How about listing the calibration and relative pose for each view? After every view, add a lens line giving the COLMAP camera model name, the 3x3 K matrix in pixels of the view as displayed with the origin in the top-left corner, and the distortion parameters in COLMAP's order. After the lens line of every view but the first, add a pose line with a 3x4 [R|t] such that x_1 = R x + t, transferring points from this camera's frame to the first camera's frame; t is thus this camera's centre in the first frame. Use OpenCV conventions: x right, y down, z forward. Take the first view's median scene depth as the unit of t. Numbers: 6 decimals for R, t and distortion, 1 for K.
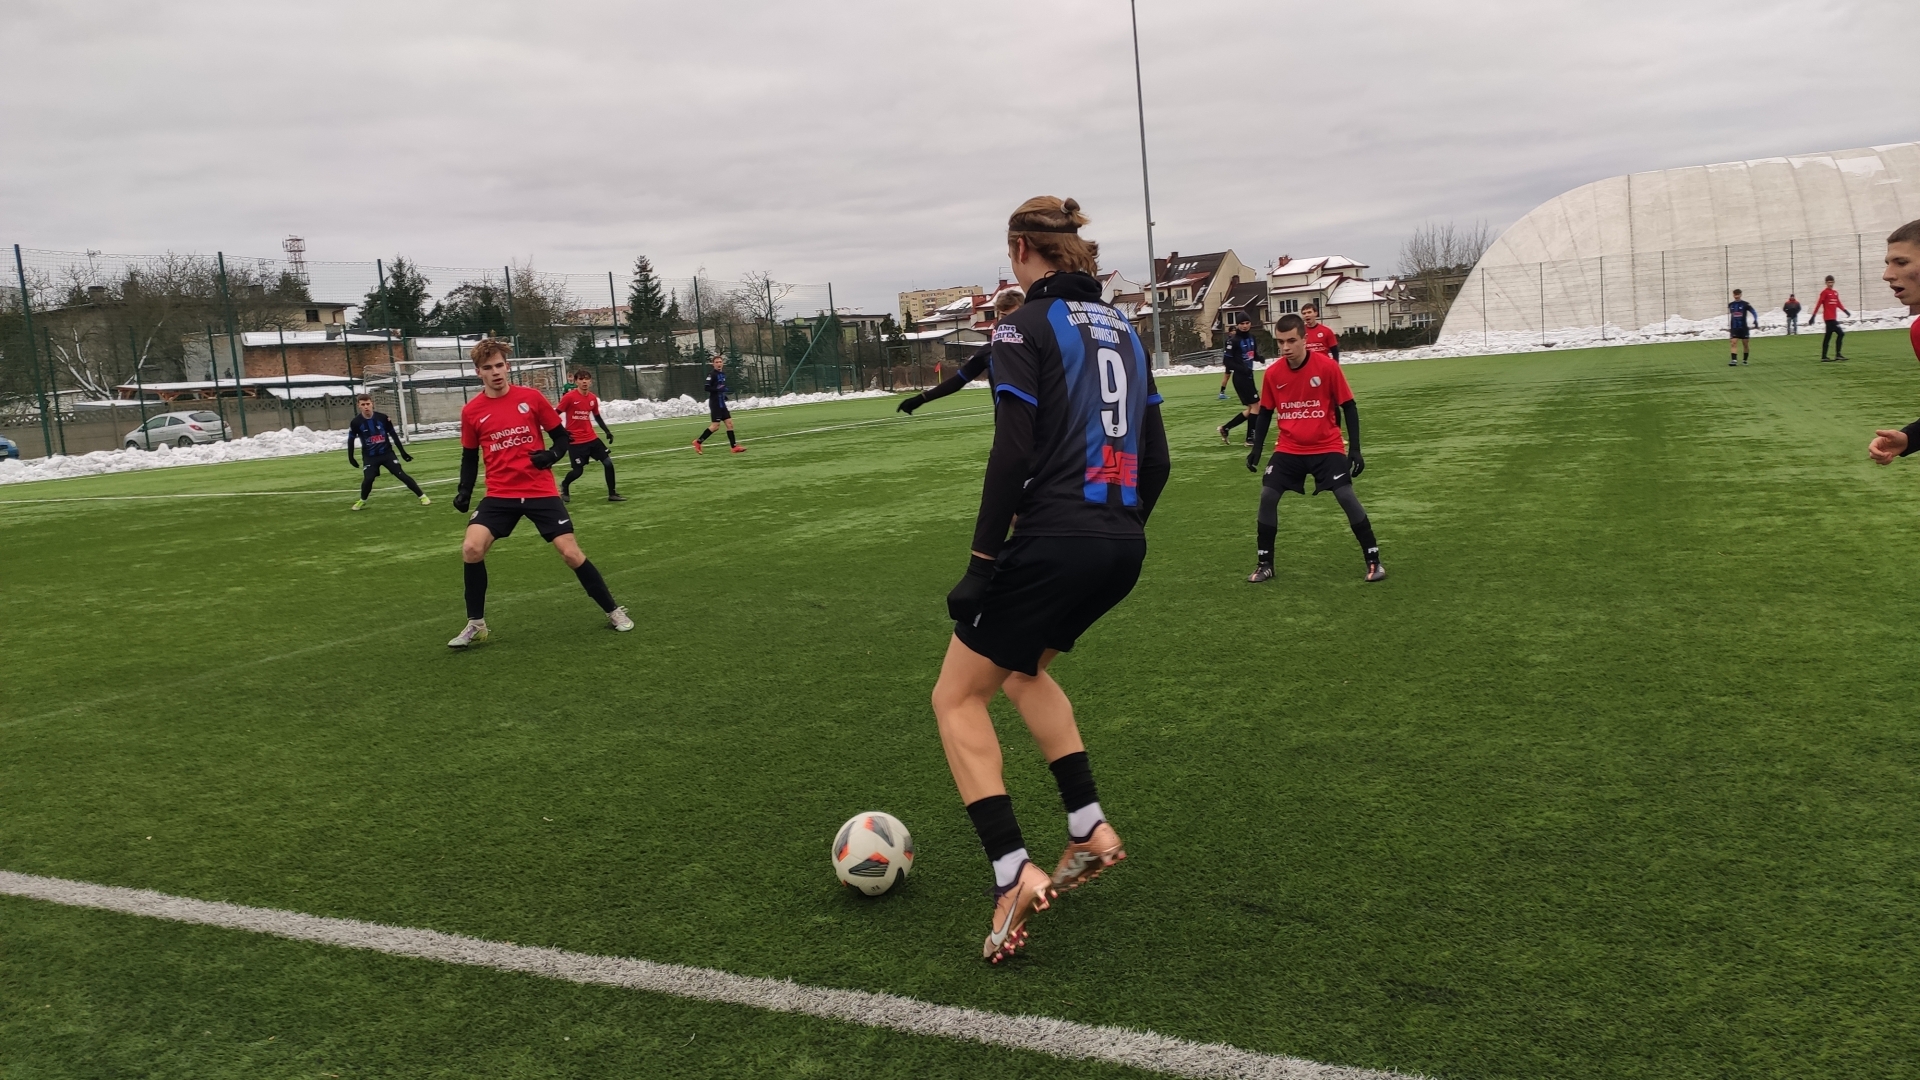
lens RADIAL K [[1444.5, 0, 975.1], [0, 1444.5, 544.4], [0, 0, 1]] dist [0.085280, -0.116049]
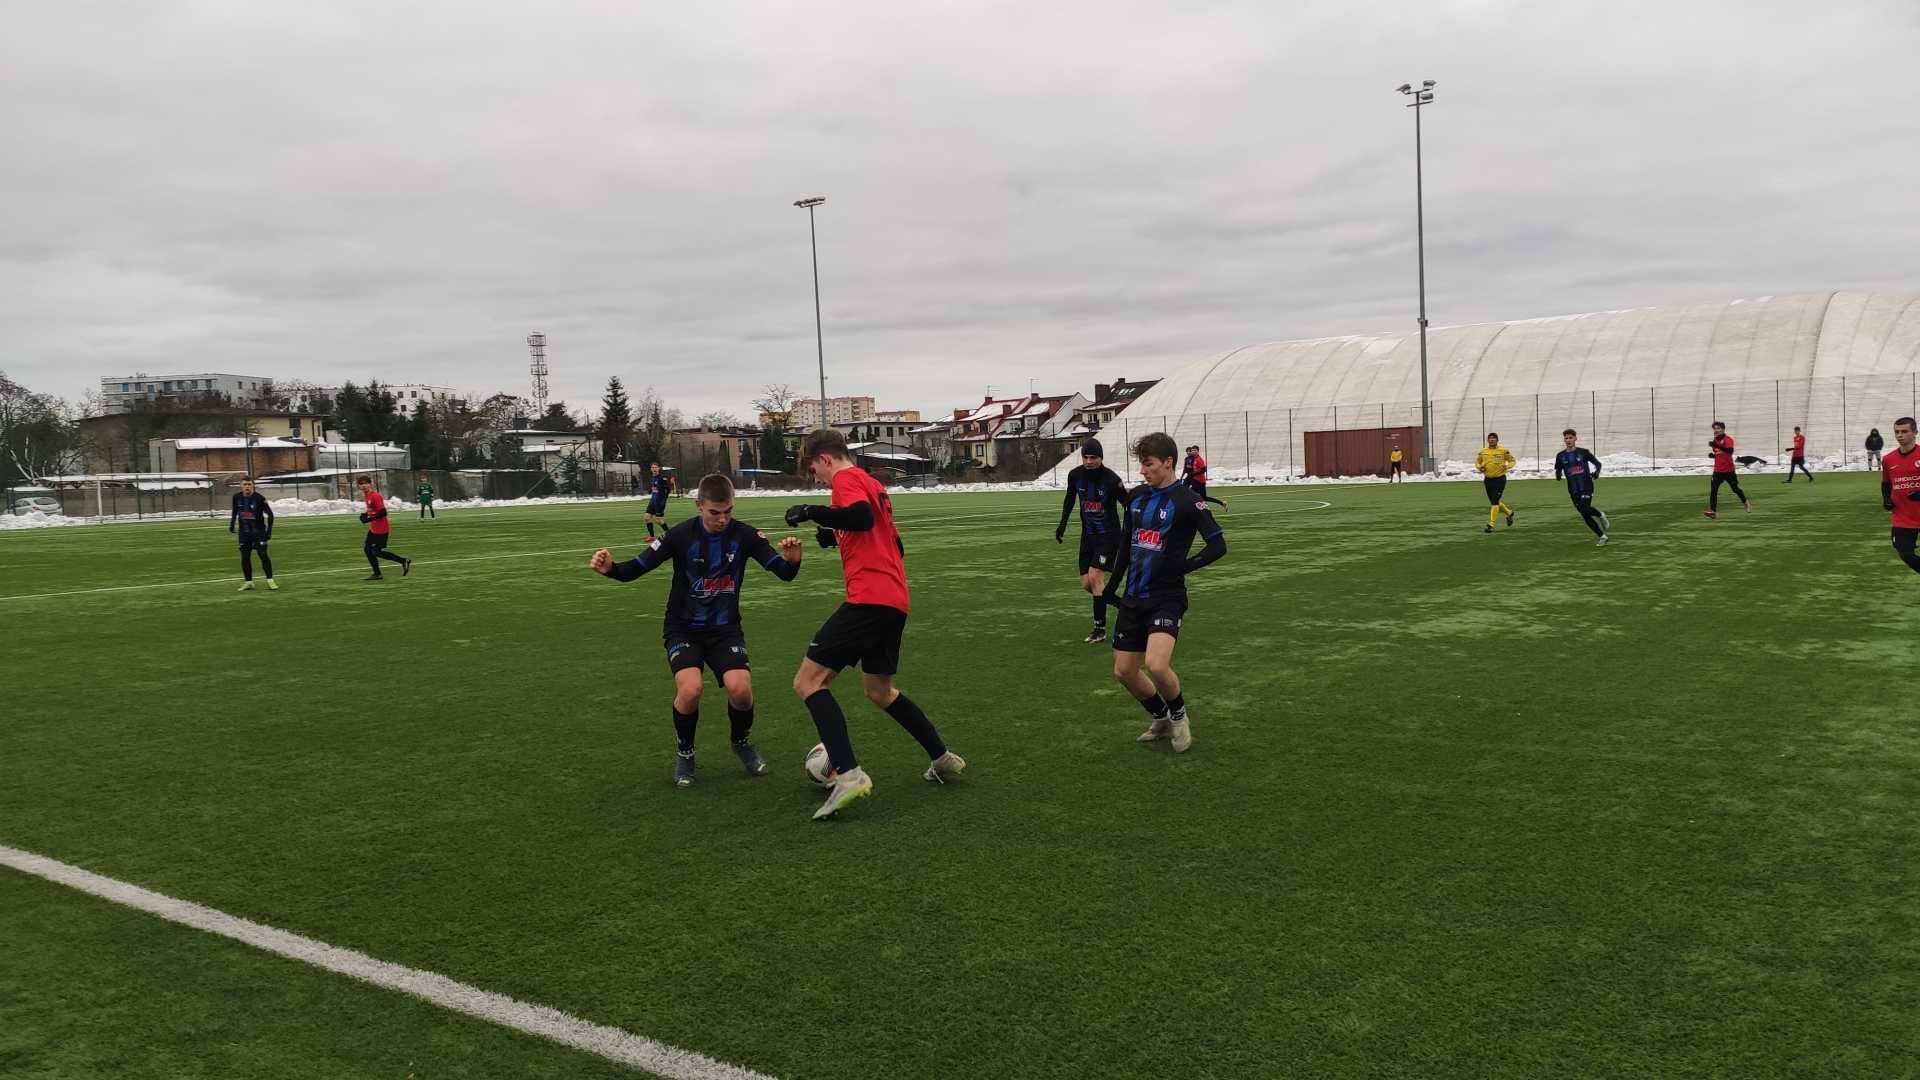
lens RADIAL K [[1444.5, 0, 950.5], [0, 1444.5, 572.7], [0, 0, 1]] dist [0.085280, -0.116049]
pose [[0.977752, 0.051726, -0.203286, 1.992306], [-0.060126, 0.997564, -0.035362, -0.026620], [0.200962, 0.046798, 0.978481, -0.971183]]
